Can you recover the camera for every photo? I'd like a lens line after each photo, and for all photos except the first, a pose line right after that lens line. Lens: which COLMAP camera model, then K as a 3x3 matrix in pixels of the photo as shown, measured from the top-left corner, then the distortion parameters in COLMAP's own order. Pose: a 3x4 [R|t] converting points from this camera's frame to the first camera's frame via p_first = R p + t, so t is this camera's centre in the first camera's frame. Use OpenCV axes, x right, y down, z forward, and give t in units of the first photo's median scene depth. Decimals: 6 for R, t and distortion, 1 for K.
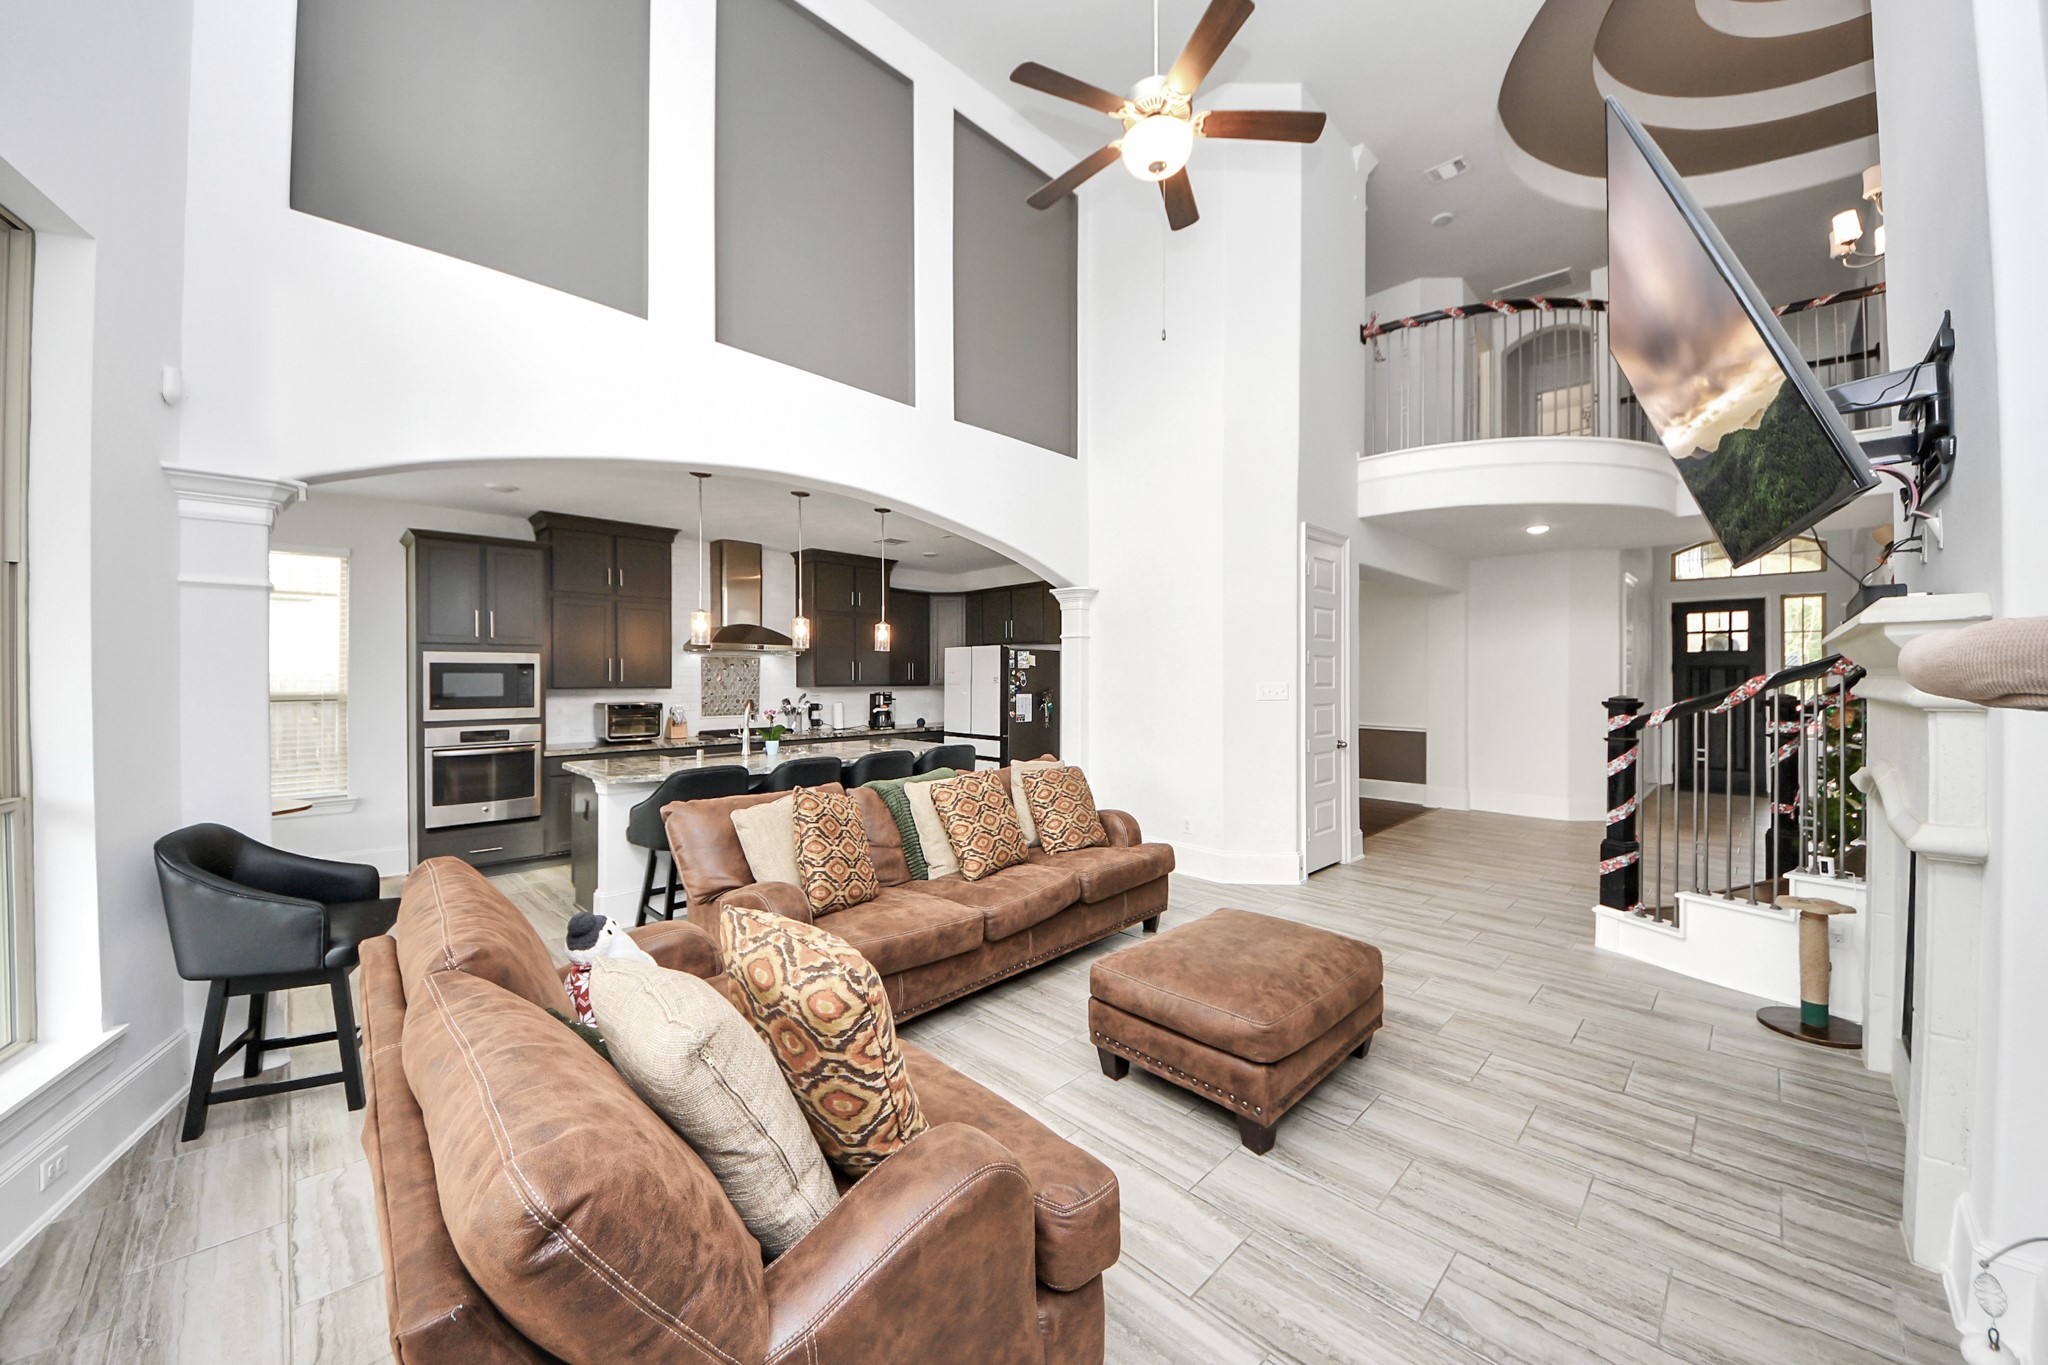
lens RADIAL K [[743.7, 0, 1041.1], [0, 743.7, 668.3], [0, 0, 1]] dist [-0.003027, -0.000124]
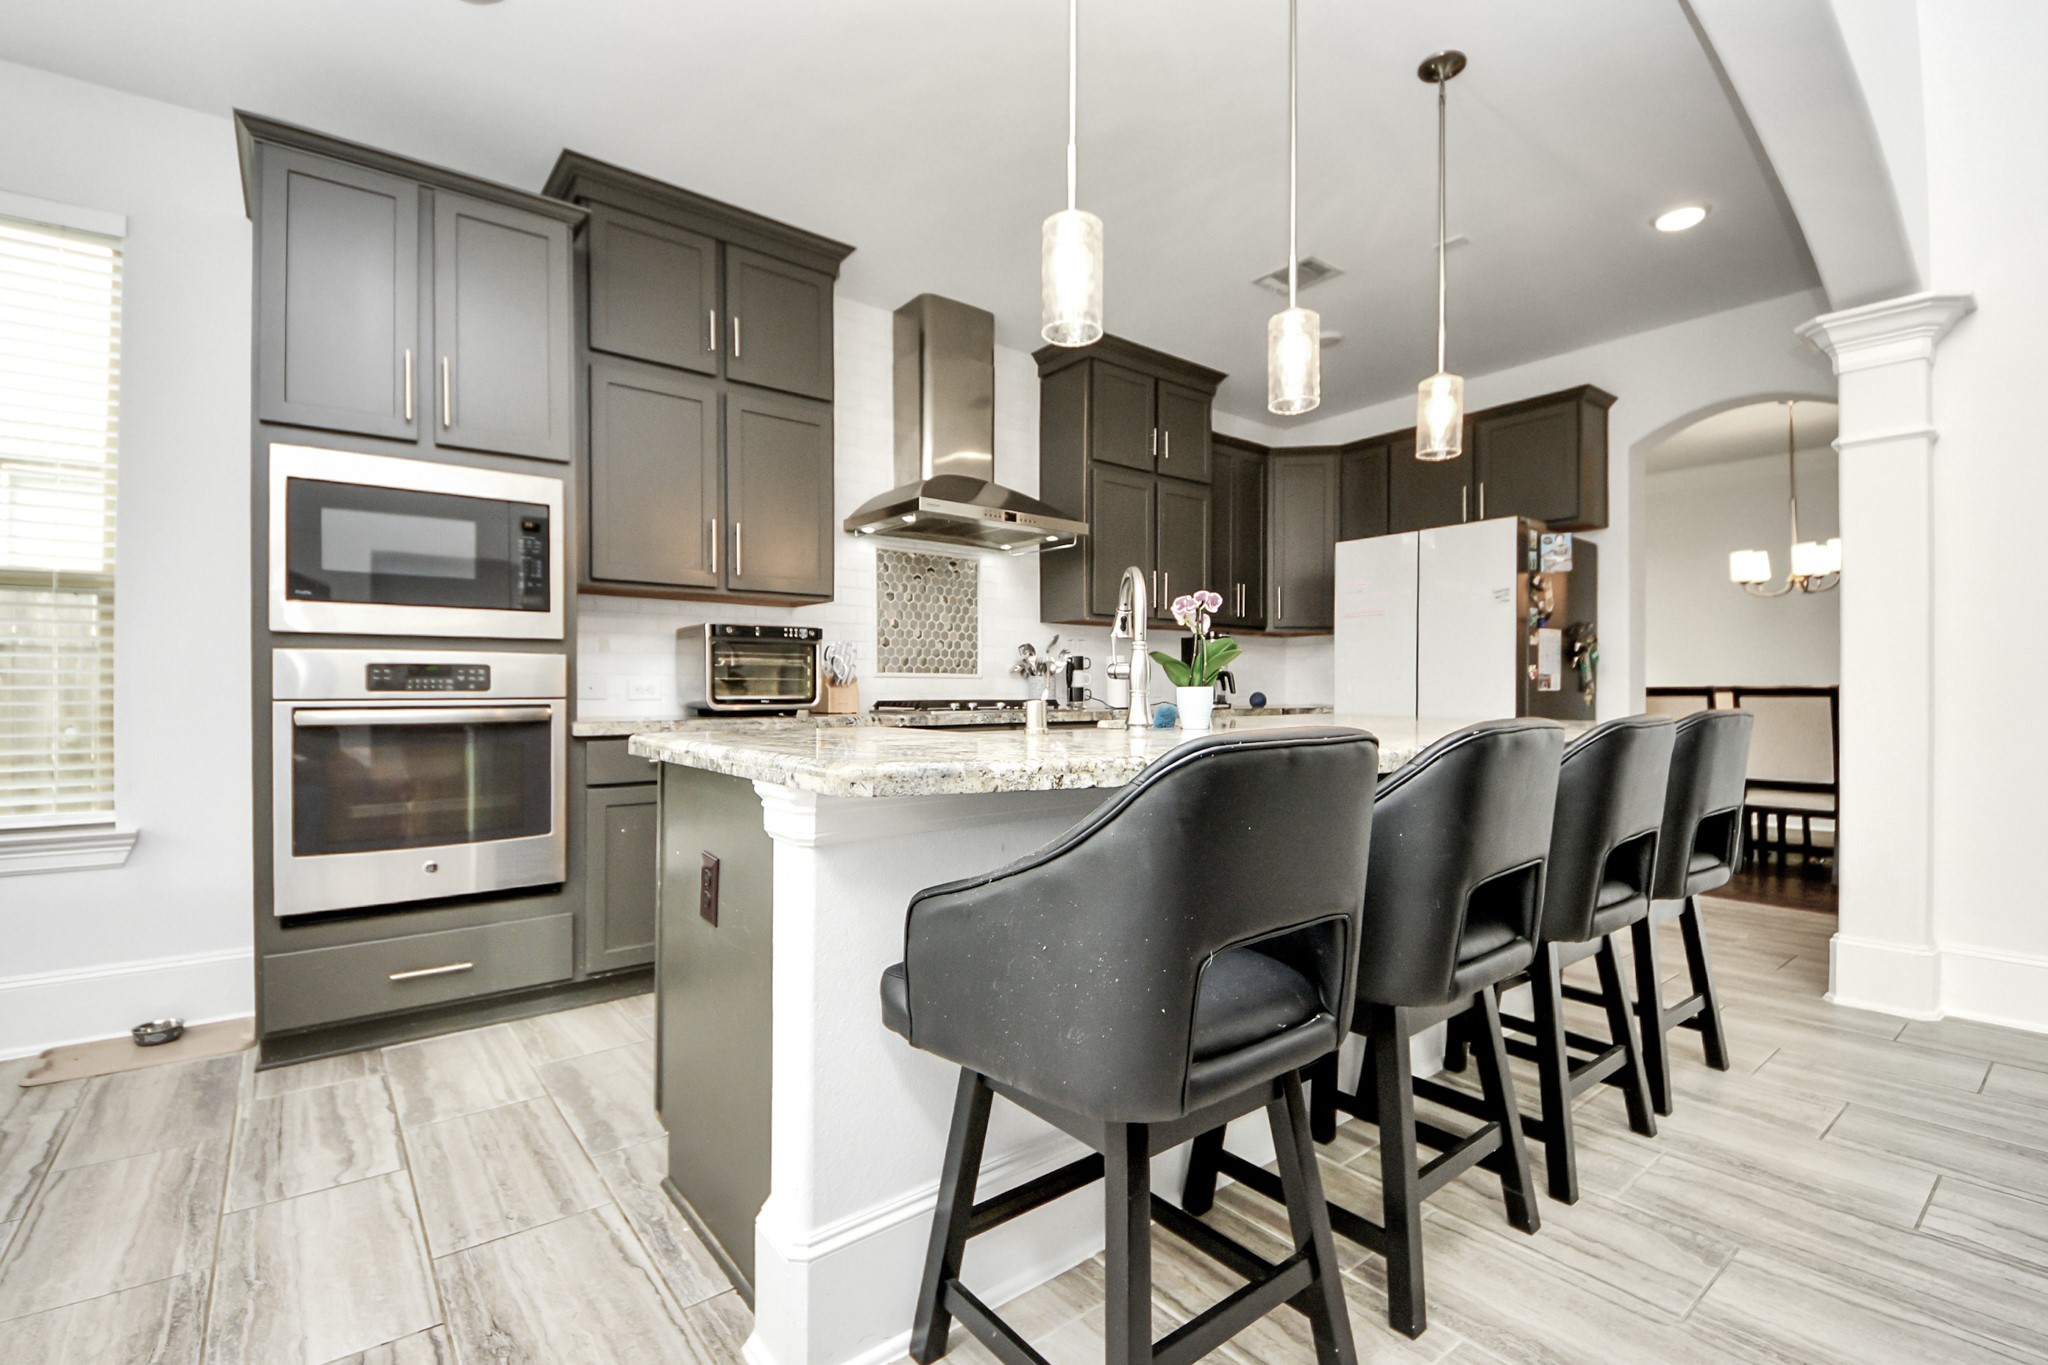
lens RADIAL K [[907.4, 0, 1032.2], [0, 907.4, 683.1], [0, 0, 1]] dist [0.002400, -0.000245]
pose [[0.992151, 0.000410, -0.125043, -0.352861], [0.000280, 0.999985, 0.005501, 0.085463], [0.125043, -0.005493, 0.992136, 0.530751]]
